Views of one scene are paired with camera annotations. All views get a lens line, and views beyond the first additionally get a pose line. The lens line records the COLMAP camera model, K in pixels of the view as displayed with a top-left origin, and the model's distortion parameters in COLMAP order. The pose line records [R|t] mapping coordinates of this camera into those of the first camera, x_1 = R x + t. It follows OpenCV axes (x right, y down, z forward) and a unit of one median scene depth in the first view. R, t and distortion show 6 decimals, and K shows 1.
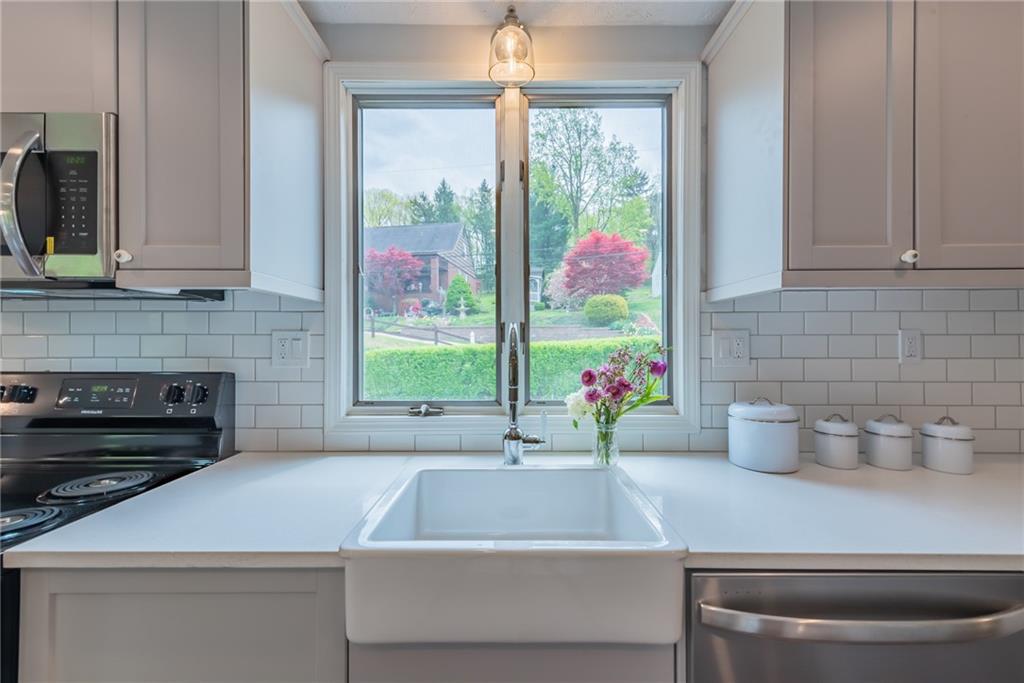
lens RADIAL K [[412.3, 0, 515.7], [0, 412.3, 337.7], [0, 0, 1]] dist [0.012507, -0.000008]
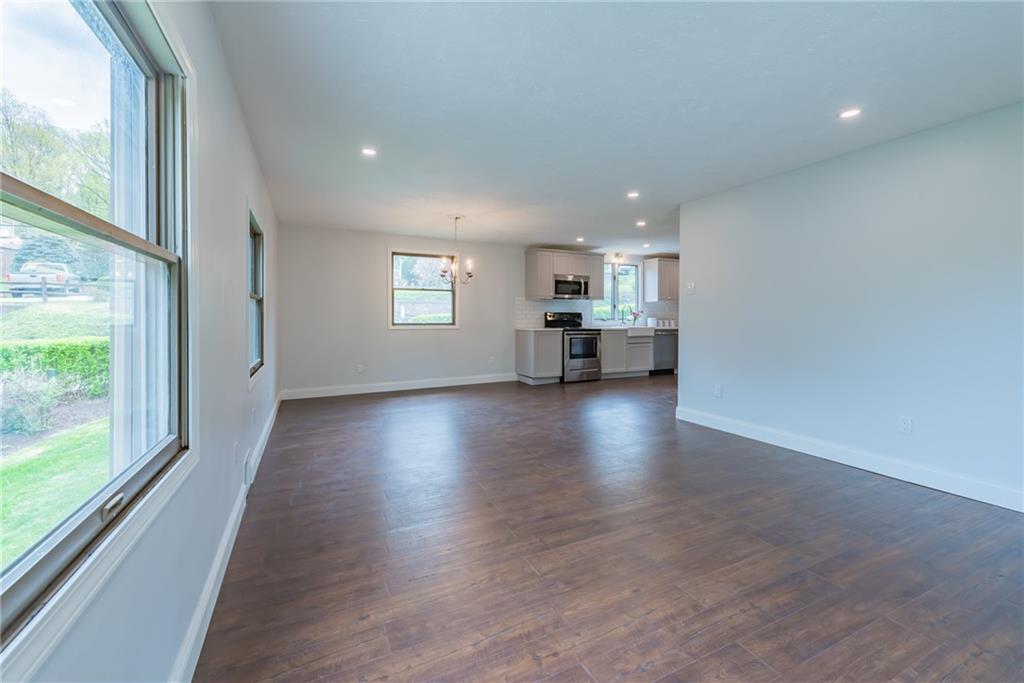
lens RADIAL K [[418.0, 0, 508.0], [0, 418.0, 321.5], [0, 0, 1]] dist [0.001087, 0.000021]
pose [[0.909845, -0.002710, 0.414939, -4.146263], [-0.003126, 0.999906, 0.013384, 0.133603], [-0.414936, -0.013475, 0.909751, -4.000900]]
